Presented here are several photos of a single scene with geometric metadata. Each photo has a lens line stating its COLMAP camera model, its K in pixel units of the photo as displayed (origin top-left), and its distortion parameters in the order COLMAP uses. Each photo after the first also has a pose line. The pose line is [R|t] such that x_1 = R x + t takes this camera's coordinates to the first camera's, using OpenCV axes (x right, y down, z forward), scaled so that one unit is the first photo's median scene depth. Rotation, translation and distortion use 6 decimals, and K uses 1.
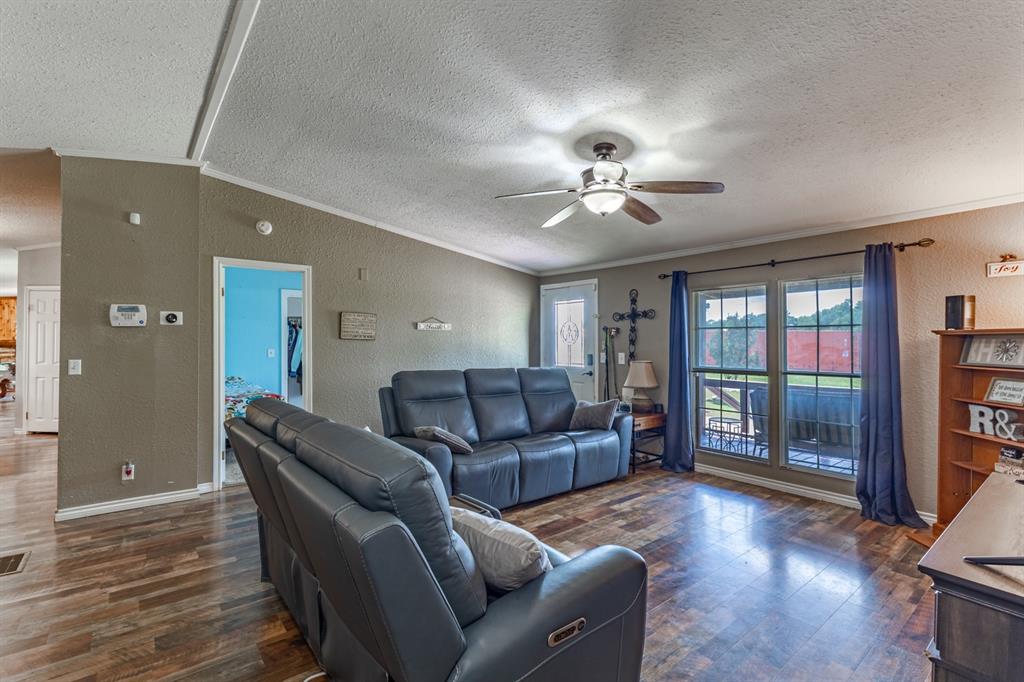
lens RADIAL K [[473.4, 0, 511.6], [0, 473.4, 341.1], [0, 0, 1]] dist [0.002366, -0.000245]
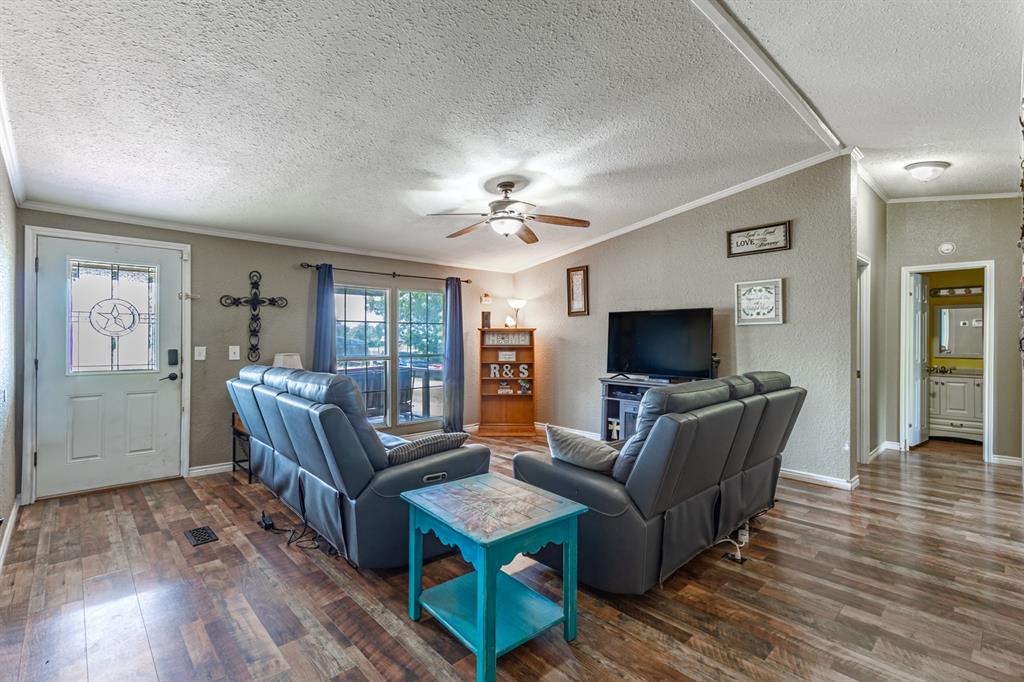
lens RADIAL K [[473.4, 0, 509.5], [0, 473.4, 340.5], [0, 0, 1]] dist [0.002366, -0.000245]
pose [[-0.077189, -0.005741, 0.997000, -1.124426], [-0.002767, 0.999981, 0.005543, 0.016962], [-0.997013, -0.002331, -0.077204, 1.087862]]
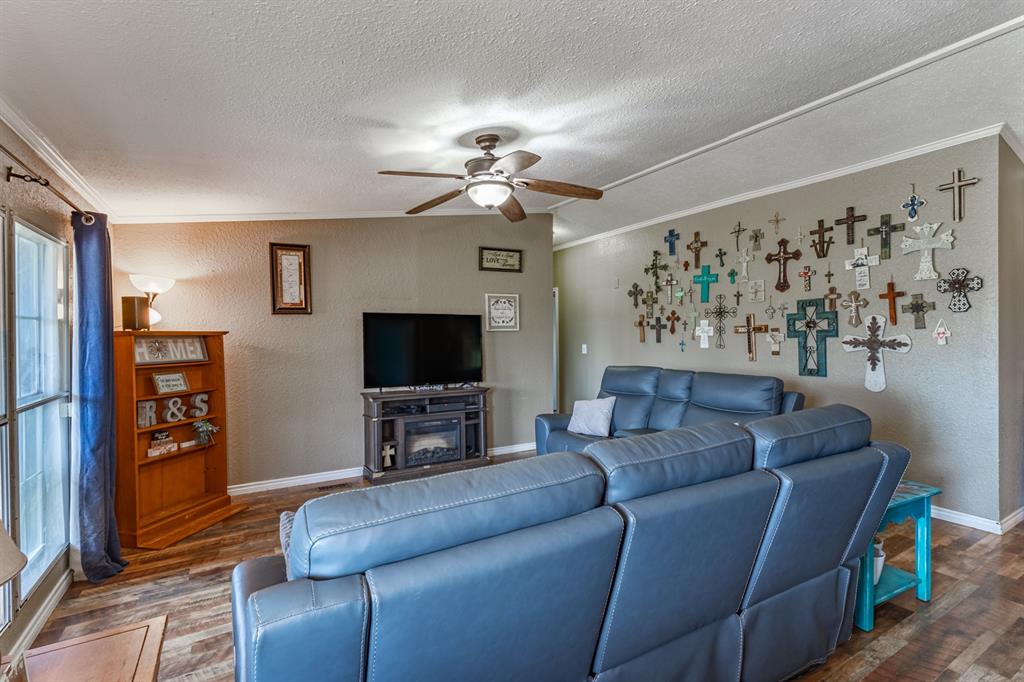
lens RADIAL K [[473.4, 0, 515.1], [0, 473.4, 336.1], [0, 0, 1]] dist [0.002366, -0.000245]
pose [[-0.990460, 0.011130, 0.137352, 0.009302], [0.010447, 0.999929, -0.005697, 0.003190], [-0.137406, -0.004208, -0.990506, 1.945274]]
